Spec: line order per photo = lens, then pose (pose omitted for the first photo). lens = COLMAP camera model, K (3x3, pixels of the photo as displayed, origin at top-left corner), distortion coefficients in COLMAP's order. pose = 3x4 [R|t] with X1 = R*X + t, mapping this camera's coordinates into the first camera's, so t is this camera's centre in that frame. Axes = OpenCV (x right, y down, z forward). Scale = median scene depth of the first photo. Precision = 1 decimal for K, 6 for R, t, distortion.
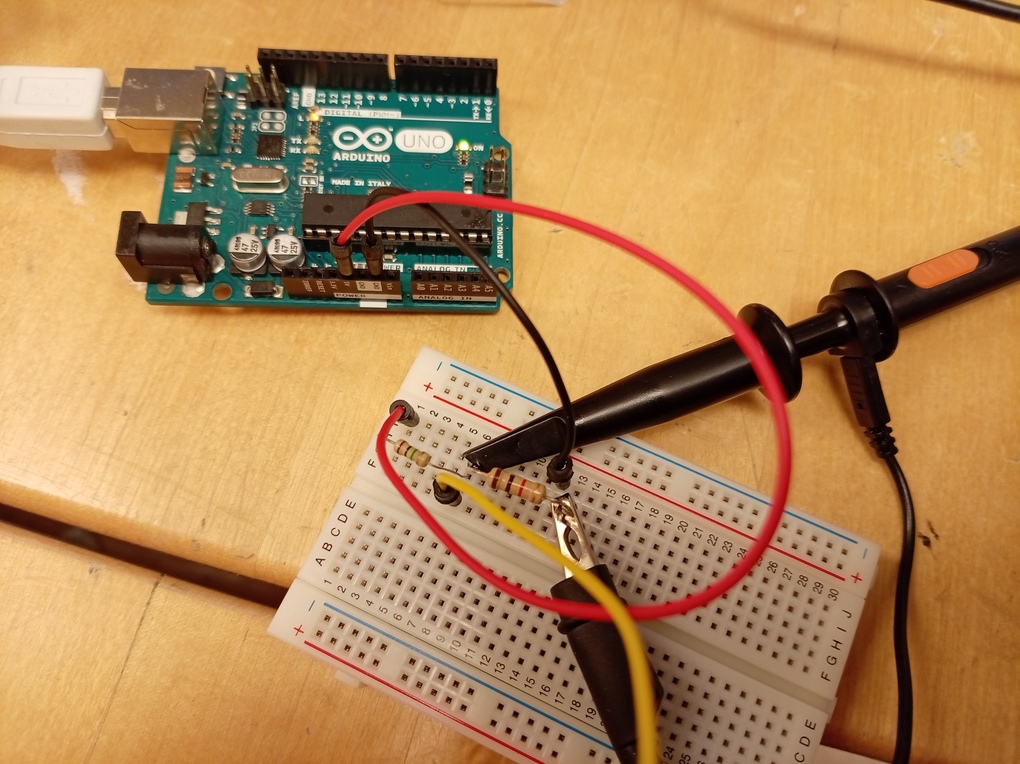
lens RADIAL K [[832.8, 0, 510.0], [0, 832.8, 382.0], [0, 0, 1]] dist [0.069194, -0.194597]
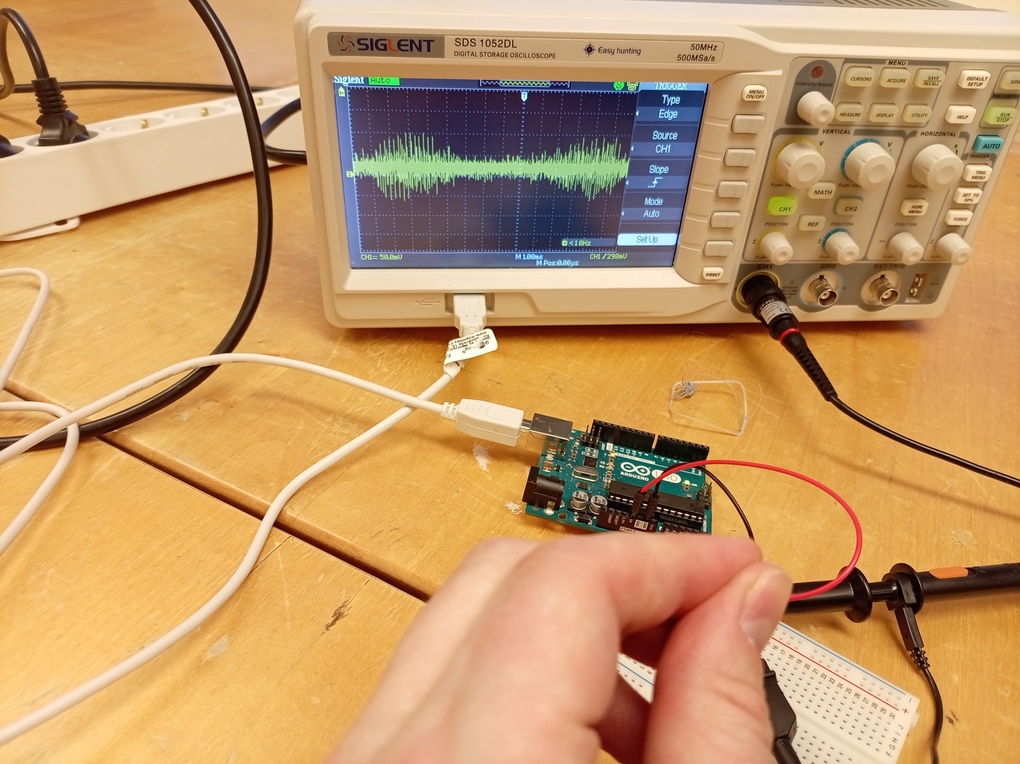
lens RADIAL K [[756.5, 0, 510.0], [0, 756.5, 382.0], [0, 0, 1]] dist [0.077136, -0.165928]
pose [[0.971925, 0.172057, -0.160495, -0.209198], [-0.232275, 0.810482, -0.537742, 0.563601], [0.037556, 0.559924, 0.827692, -0.592459]]
